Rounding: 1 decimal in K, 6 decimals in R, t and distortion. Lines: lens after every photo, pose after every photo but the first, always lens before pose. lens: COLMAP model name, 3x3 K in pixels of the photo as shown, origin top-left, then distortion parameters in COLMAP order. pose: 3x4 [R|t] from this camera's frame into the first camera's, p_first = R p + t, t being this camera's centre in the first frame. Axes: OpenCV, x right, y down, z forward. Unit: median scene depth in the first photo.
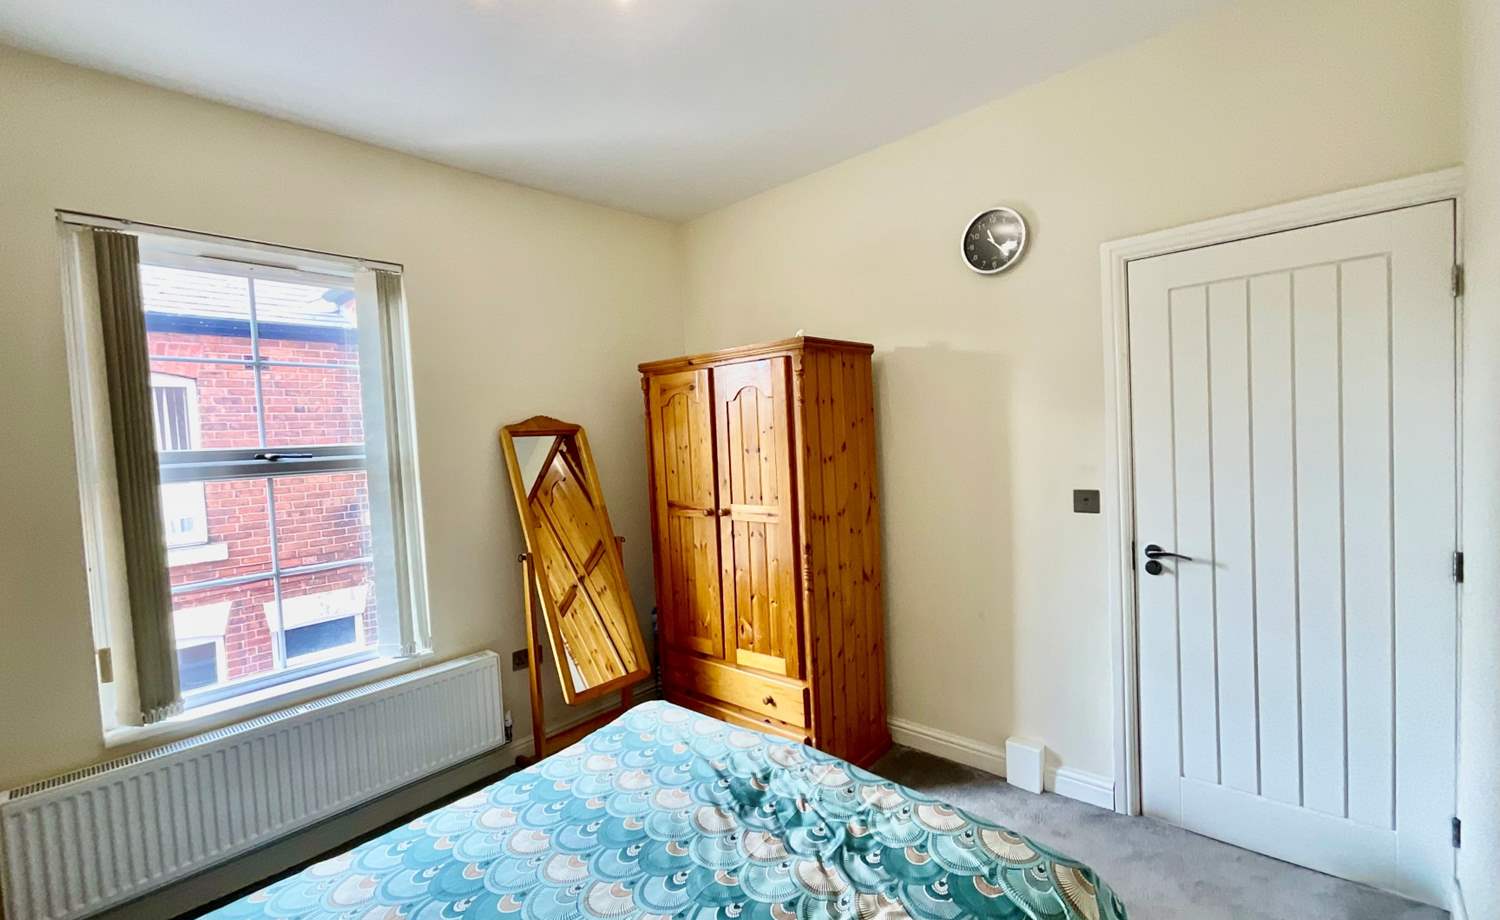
lens RADIAL K [[625.1, 0, 752.1], [0, 625.1, 461.3], [0, 0, 1]] dist [0.000290, 0.000144]
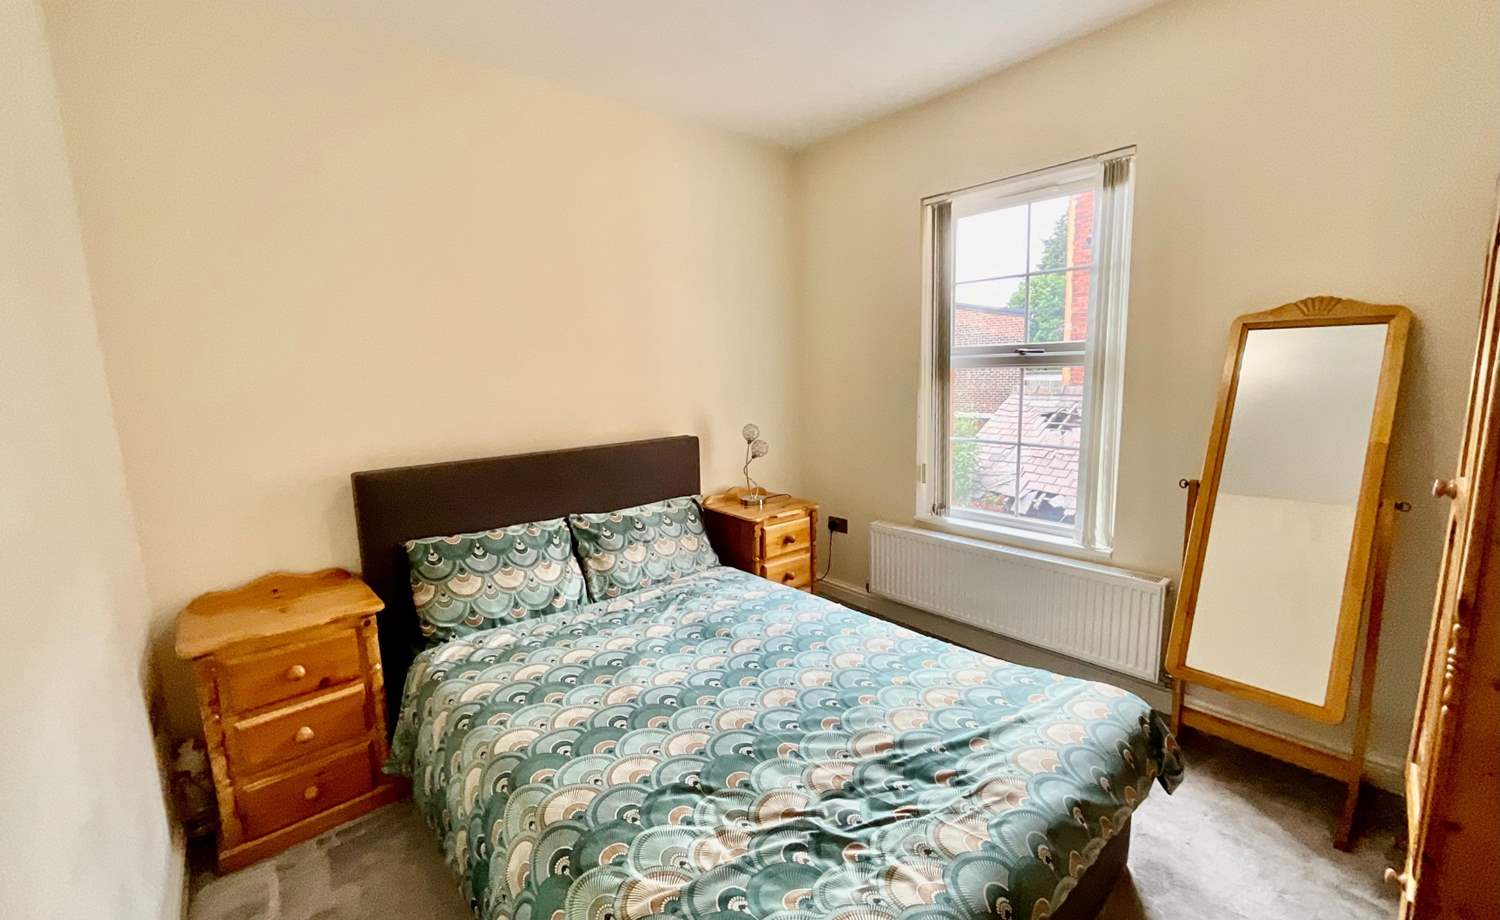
lens RADIAL K [[628.9, 0, 764.6], [0, 628.9, 459.0], [0, 0, 1]] dist [-0.001199, 0.000038]
pose [[-0.105883, 0.195863, -0.974898, 0.683584], [-0.012152, 0.980081, 0.198224, -0.047652], [0.994304, 0.032835, -0.101394, 0.752134]]
